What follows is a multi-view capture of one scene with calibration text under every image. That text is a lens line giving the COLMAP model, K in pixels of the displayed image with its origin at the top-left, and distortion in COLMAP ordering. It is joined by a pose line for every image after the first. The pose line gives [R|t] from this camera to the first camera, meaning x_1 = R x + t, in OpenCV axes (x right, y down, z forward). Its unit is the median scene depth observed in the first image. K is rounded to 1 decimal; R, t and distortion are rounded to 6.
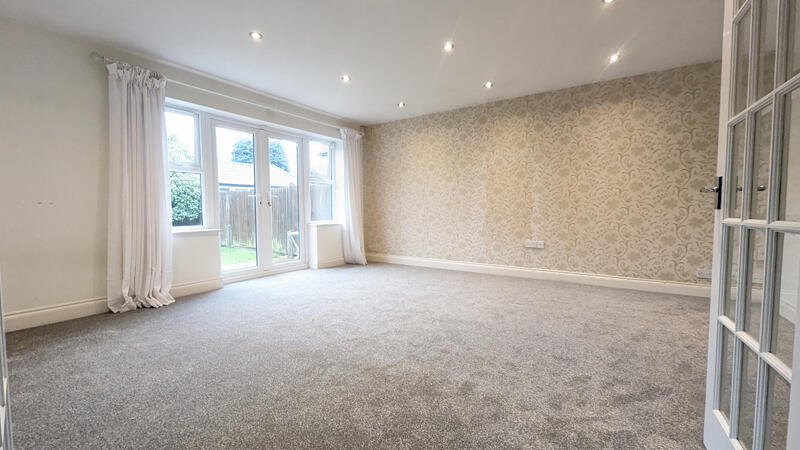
lens RADIAL K [[330.1, 0, 401.6], [0, 330.1, 229.0], [0, 0, 1]] dist [-0.000751, -0.000199]
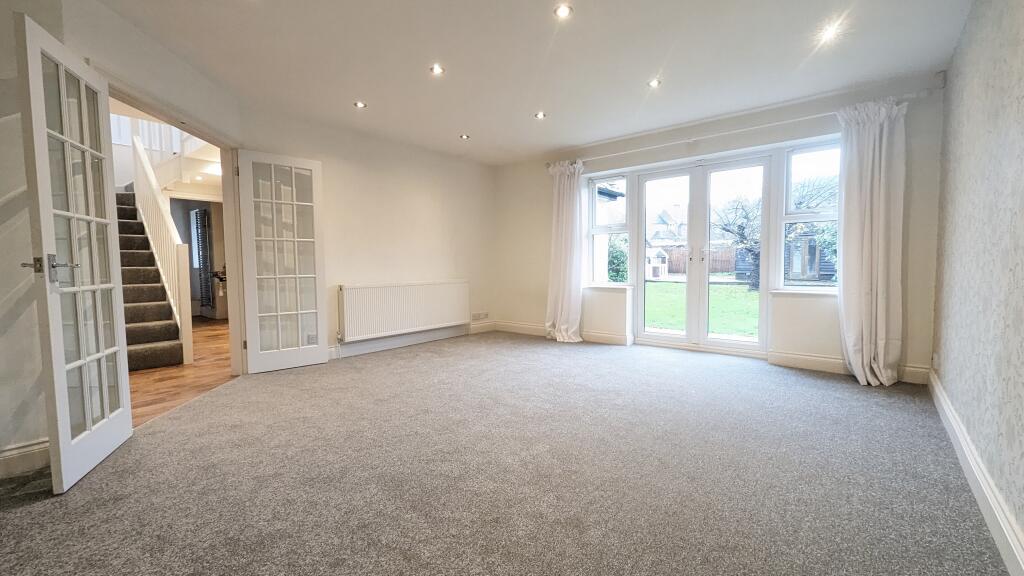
lens RADIAL K [[422.5, 0, 514.1], [0, 422.5, 293.1], [0, 0, 1]] dist [-0.000751, -0.000199]
pose [[-0.103113, 0.075196, -0.991823, 0.719211], [-0.046687, 0.995673, 0.080342, -0.064023], [0.993573, 0.054590, -0.099156, 0.743817]]
